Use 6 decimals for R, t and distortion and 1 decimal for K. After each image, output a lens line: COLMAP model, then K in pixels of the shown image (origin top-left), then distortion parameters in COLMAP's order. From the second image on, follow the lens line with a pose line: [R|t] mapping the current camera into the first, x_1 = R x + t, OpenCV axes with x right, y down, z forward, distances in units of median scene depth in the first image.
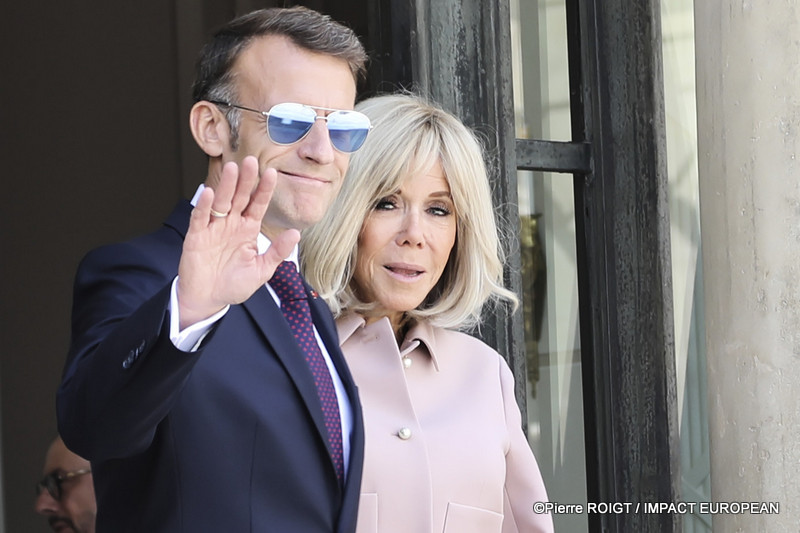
lens RADIAL K [[2527.8, 0, 399.2], [0, 2527.8, 272.0], [0, 0, 1]] dist [-0.002833, 0.000000]
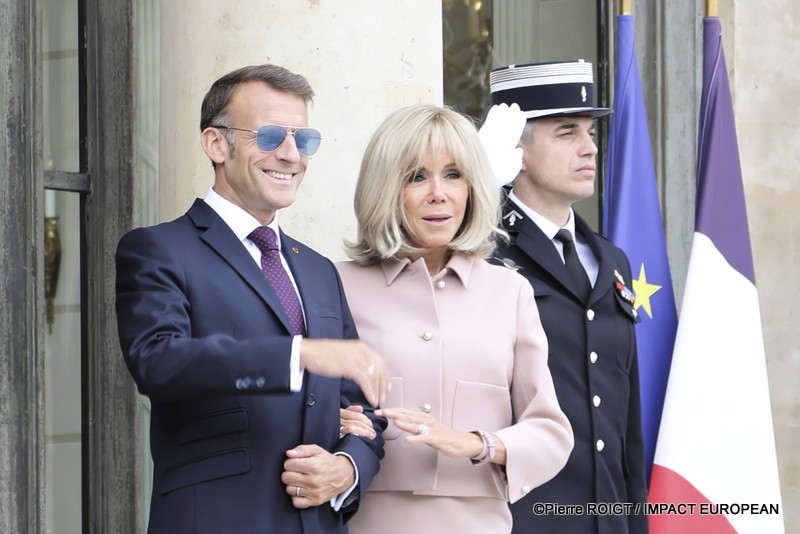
lens RADIAL K [[5335.0, 0, 374.0], [0, 5335.0, 314.9], [0, 0, 1]] dist [1.140436, 0.000000]
pose [[0.990168, 0.034734, 0.135505, -0.199737], [-0.038558, 0.998926, 0.025693, -0.055879], [-0.134467, -0.030665, 0.990443, -2.339748]]
